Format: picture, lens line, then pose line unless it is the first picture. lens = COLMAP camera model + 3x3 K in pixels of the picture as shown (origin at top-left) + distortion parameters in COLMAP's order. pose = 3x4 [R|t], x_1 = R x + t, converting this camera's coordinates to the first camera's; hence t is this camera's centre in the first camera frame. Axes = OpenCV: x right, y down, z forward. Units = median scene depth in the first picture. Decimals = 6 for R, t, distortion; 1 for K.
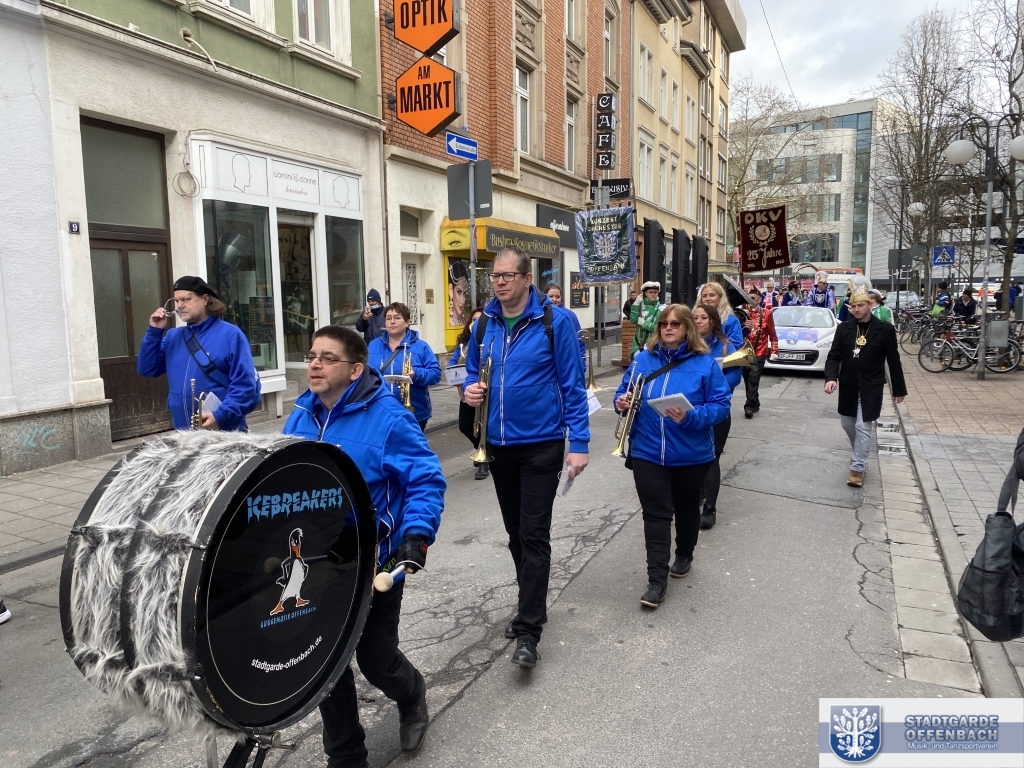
lens RADIAL K [[785.6, 0, 507.8], [0, 785.6, 395.4], [0, 0, 1]] dist [0.013521, -0.009577]
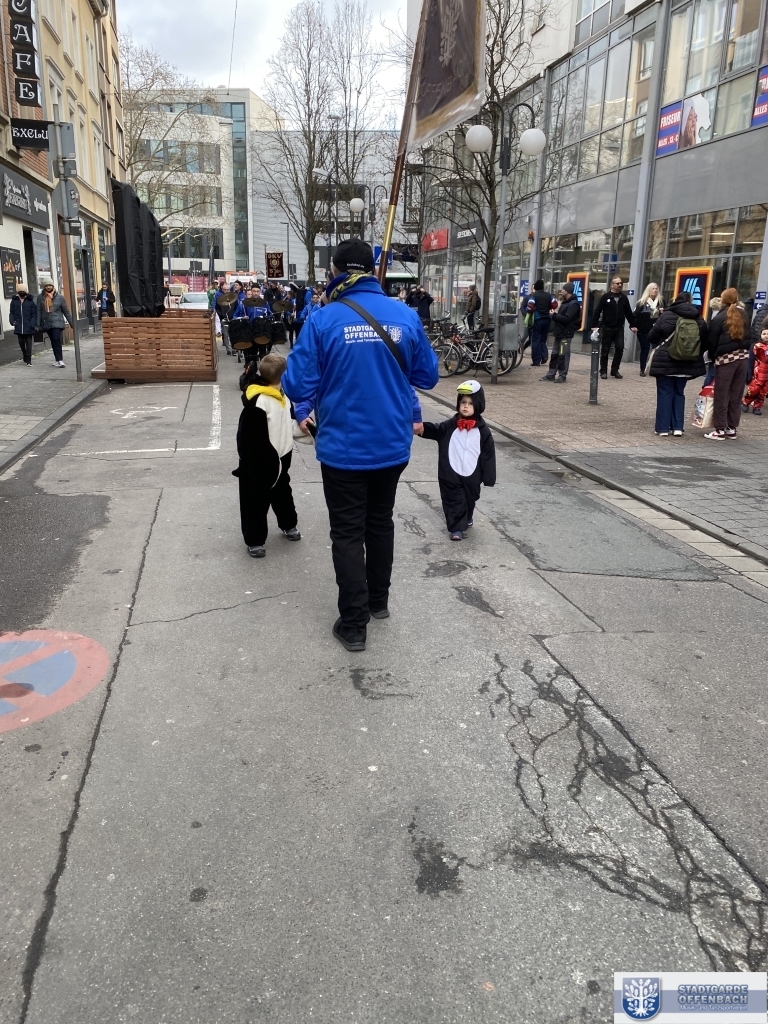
lens RADIAL K [[793.6, 0, 382.1], [0, 793.6, 503.9], [0, 0, 1]] dist [0.009469, -0.000594]
pose [[0.815234, -0.121244, 0.566298, -0.126043], [0.044707, 0.988097, 0.147191, -0.028022], [-0.577404, -0.094678, 0.810951, 0.306754]]
